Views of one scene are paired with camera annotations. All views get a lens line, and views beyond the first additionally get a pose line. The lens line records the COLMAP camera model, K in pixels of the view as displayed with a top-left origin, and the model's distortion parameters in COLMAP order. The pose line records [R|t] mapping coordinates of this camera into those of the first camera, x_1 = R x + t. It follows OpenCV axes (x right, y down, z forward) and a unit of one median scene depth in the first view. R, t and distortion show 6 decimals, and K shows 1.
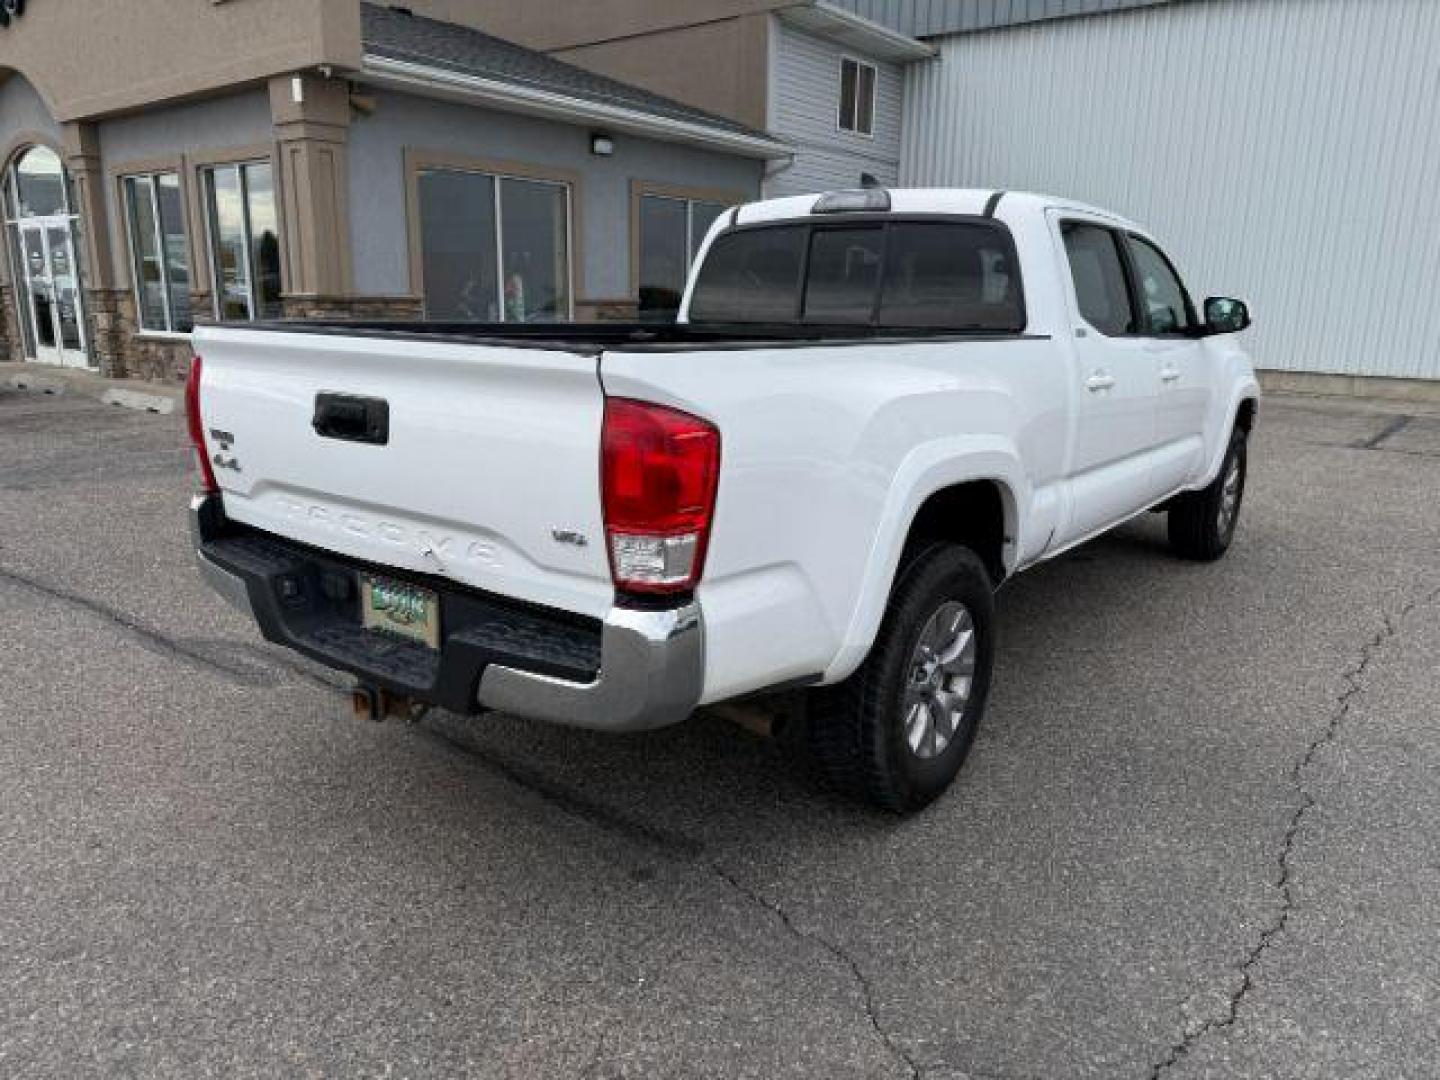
lens RADIAL K [[1020.2, 0, 726.4], [0, 1020.2, 534.4], [0, 0, 1]] dist [0.013330, -0.023947]
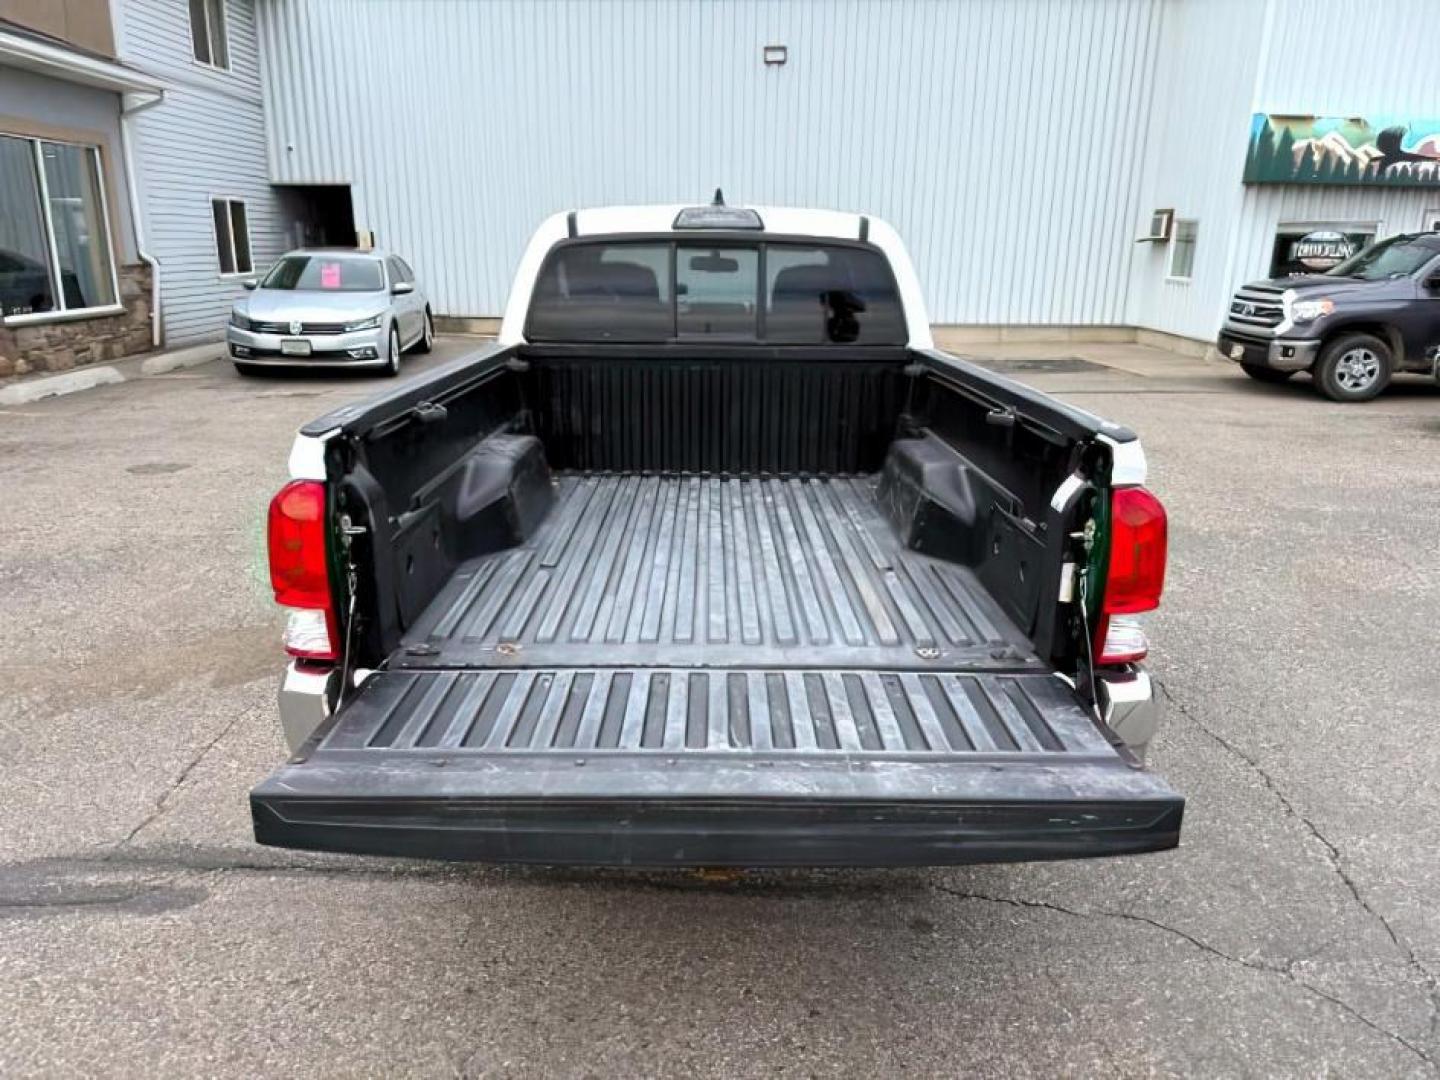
lens RADIAL K [[1020.2, 0, 715.8], [0, 1020.2, 531.7], [0, 0, 1]] dist [0.013330, -0.023947]
pose [[0.793727, -0.171256, 0.583668, -0.594416], [0.140306, 0.985219, 0.098276, -0.141490], [-0.591871, 0.003888, 0.806023, 0.226779]]
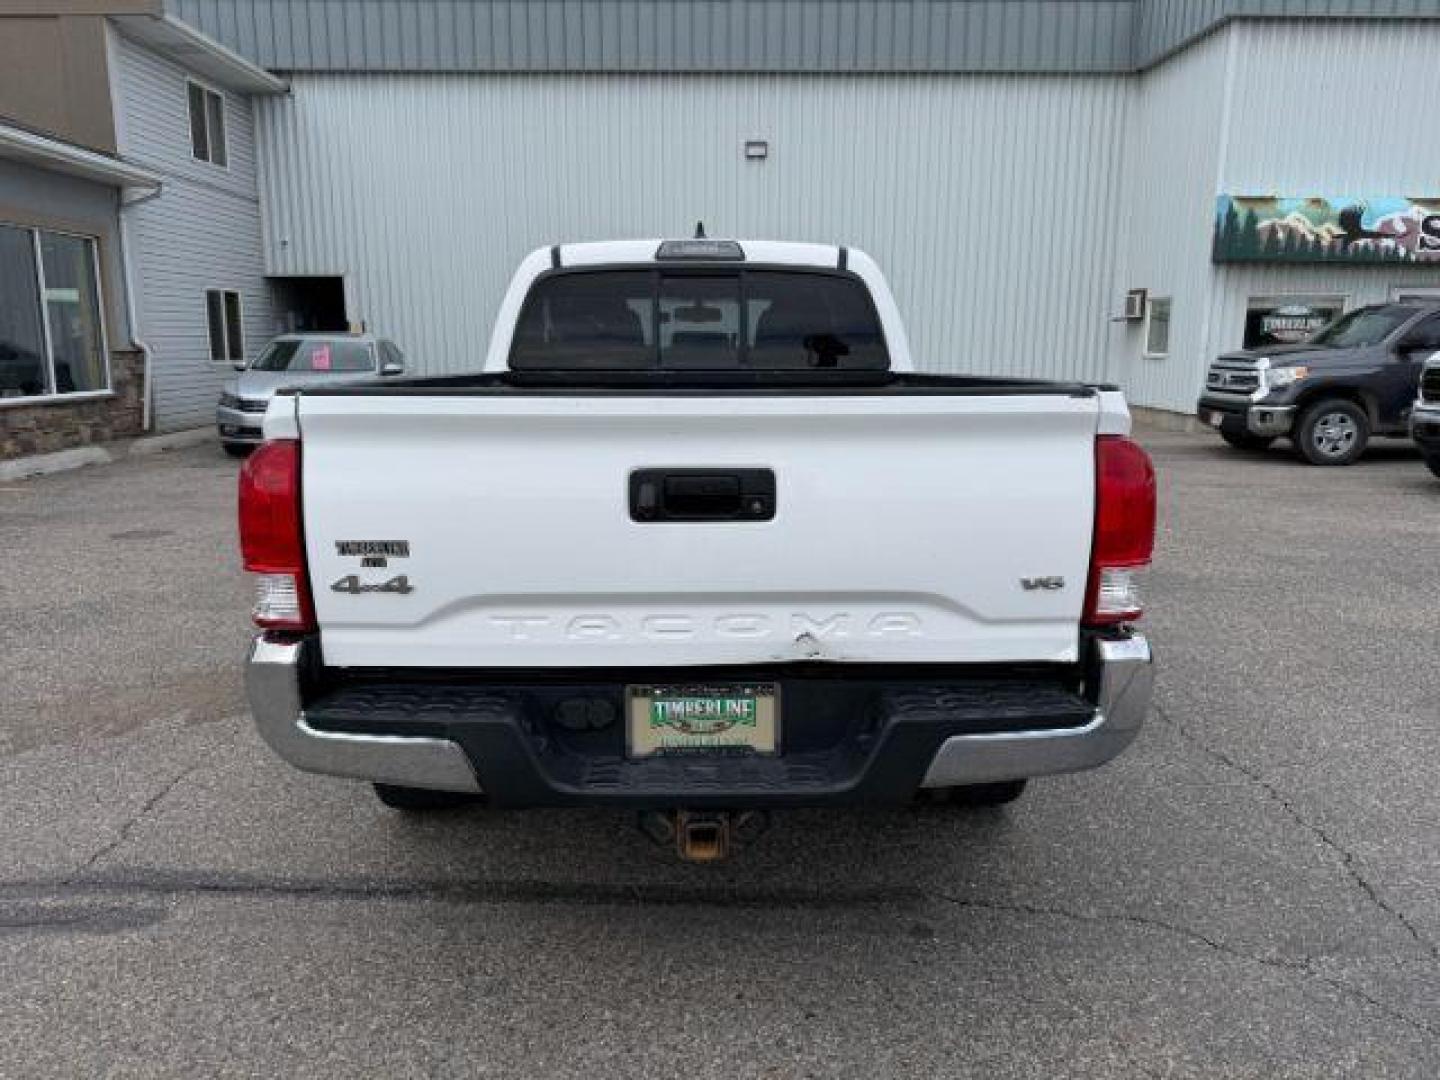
lens RADIAL K [[1020.2, 0, 716.1], [0, 1020.2, 528.5], [0, 0, 1]] dist [0.013330, -0.023947]
pose [[0.785574, -0.126338, 0.605733, -0.595738], [0.154539, 0.987971, 0.005641, -0.061935], [-0.599159, 0.089178, 0.795648, 0.236533]]
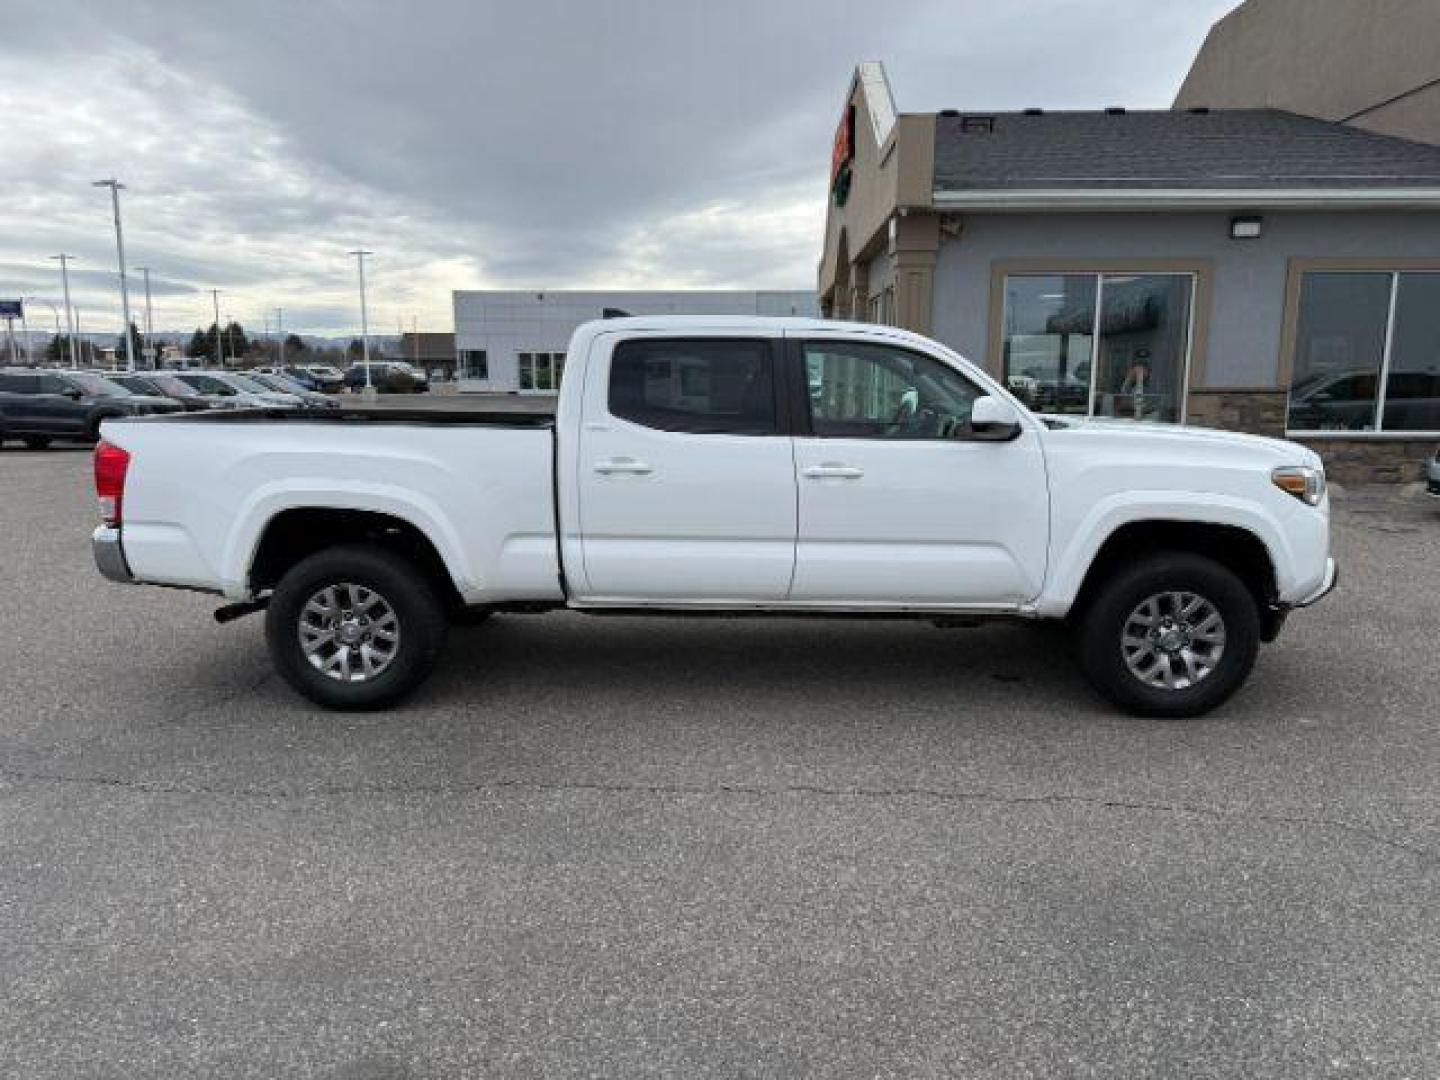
lens RADIAL K [[1029.0, 0, 733.5], [0, 1029.0, 547.7], [0, 0, 1]] dist [-0.014278, -0.000588]
pose [[0.584593, 0.120505, -0.802328, 1.589651], [-0.175181, 0.984329, 0.020200, -0.111771], [0.792189, 0.128744, 0.596542, 0.414202]]
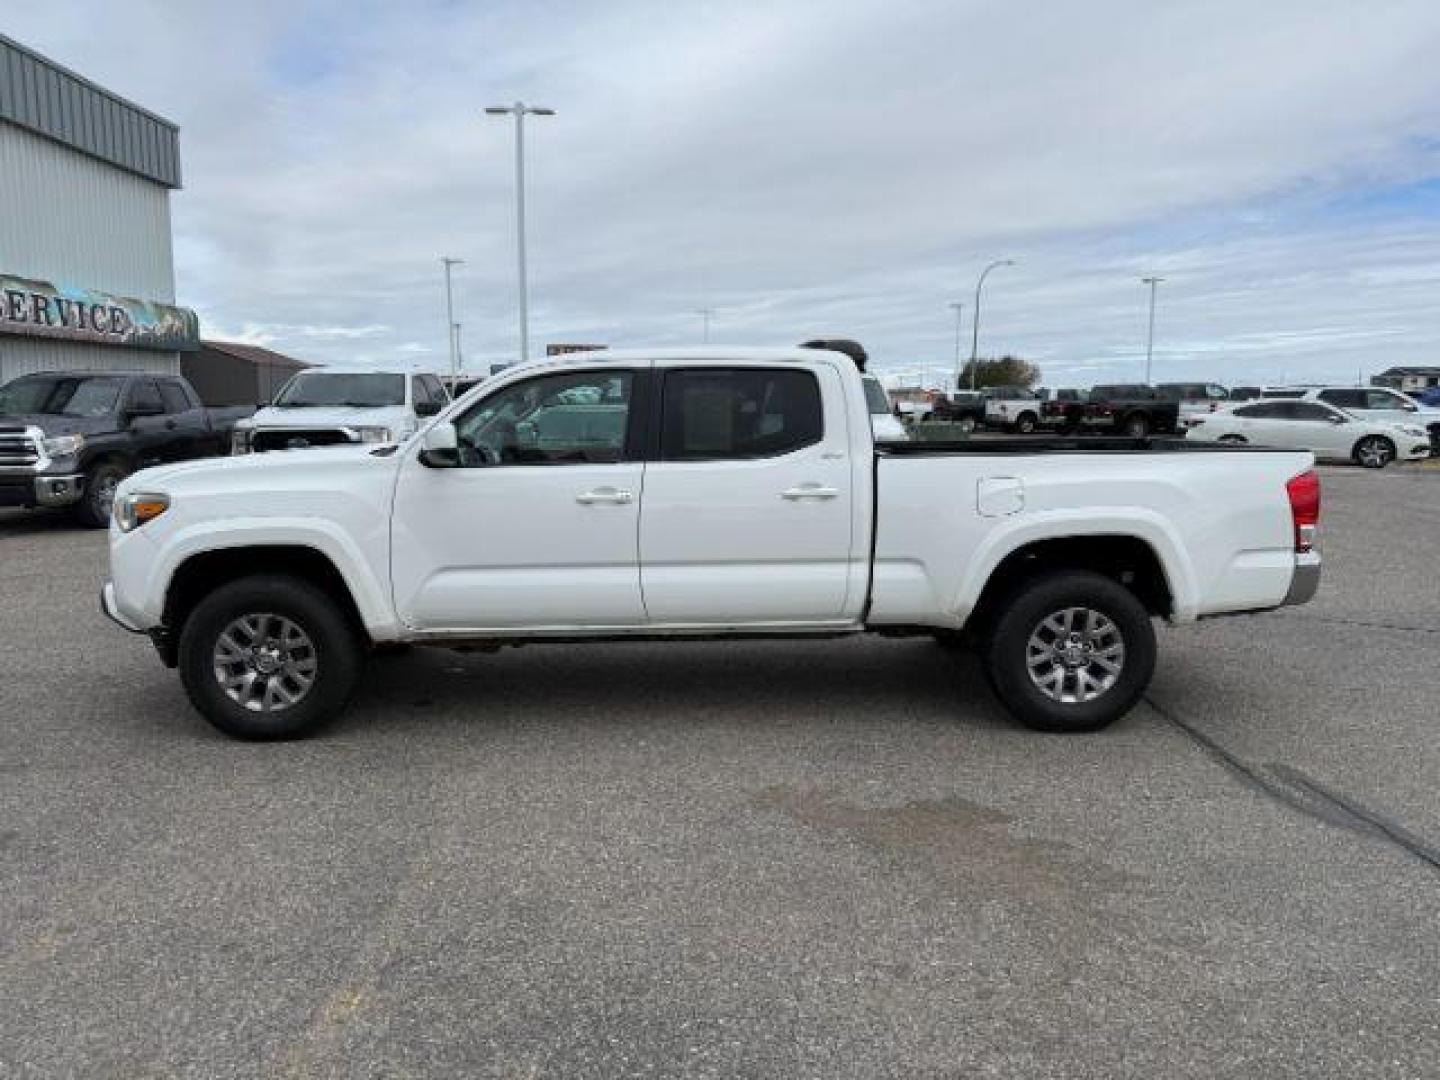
lens RADIAL K [[1020.2, 0, 716.3], [0, 1020.2, 543.8], [0, 0, 1]] dist [0.013330, -0.023947]
pose [[-0.637834, -0.122274, 0.760406, -1.007573], [0.163294, 0.943400, 0.288672, -0.599277], [-0.752664, 0.308294, -0.581766, 2.341530]]
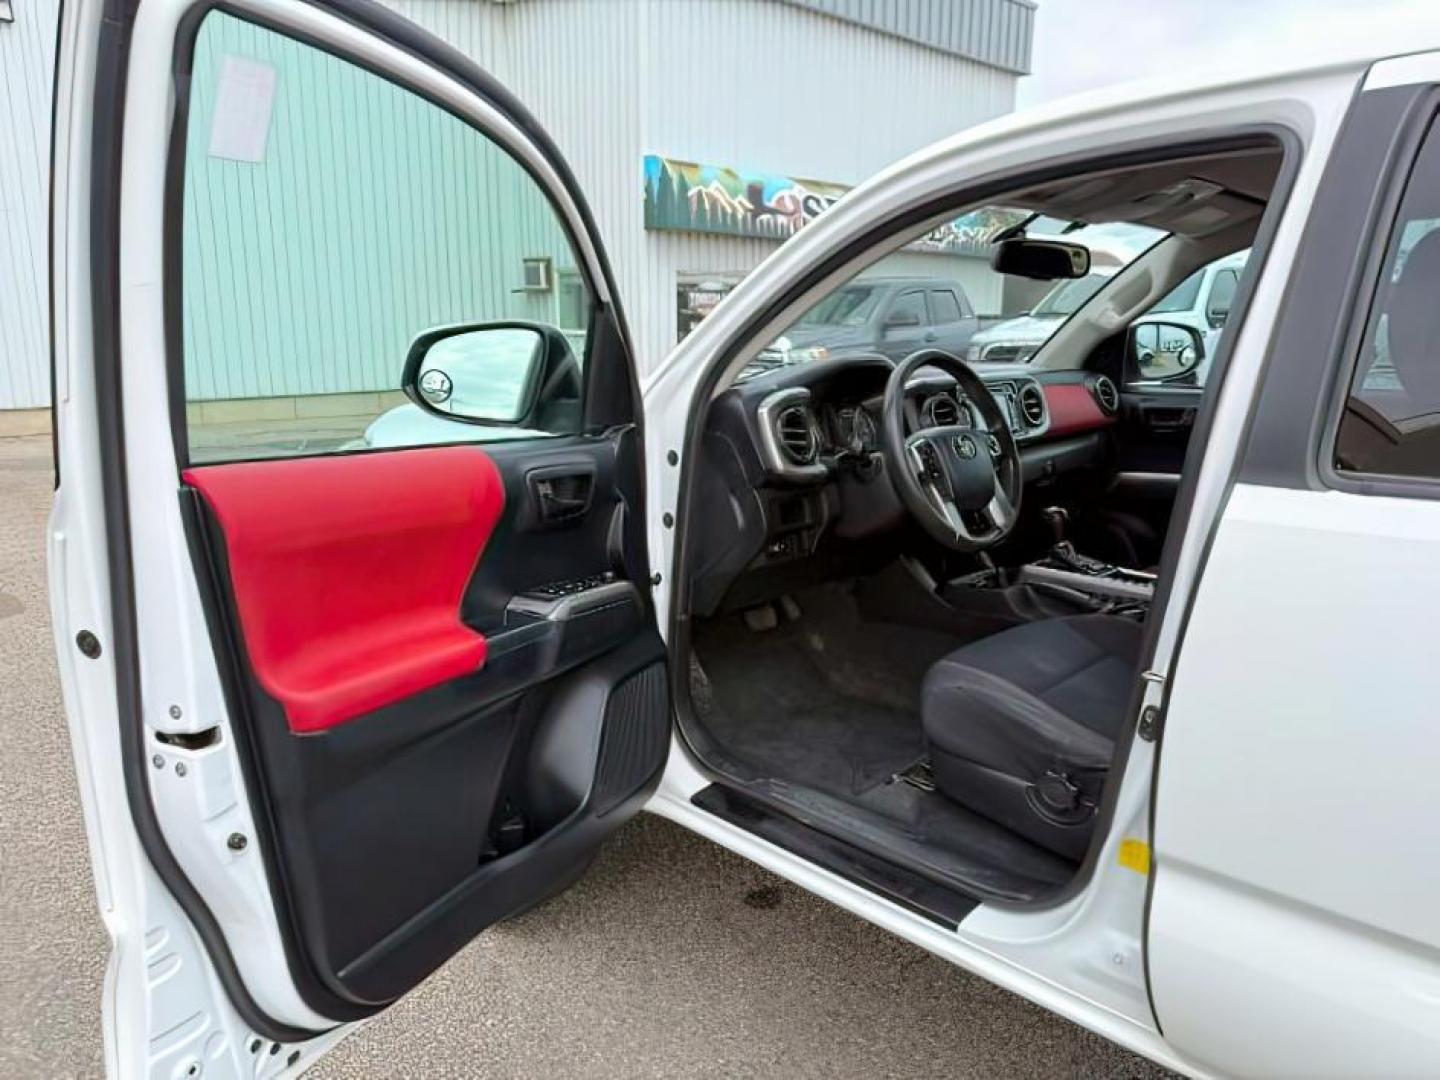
lens RADIAL K [[1020.2, 0, 718.2], [0, 1020.2, 550.1], [0, 0, 1]] dist [0.013330, -0.023947]
pose [[0.122391, -0.238475, 0.963405, -0.232039], [0.225996, 0.951899, 0.206917, -0.422166], [-0.966409, 0.192401, 0.170398, 1.699945]]
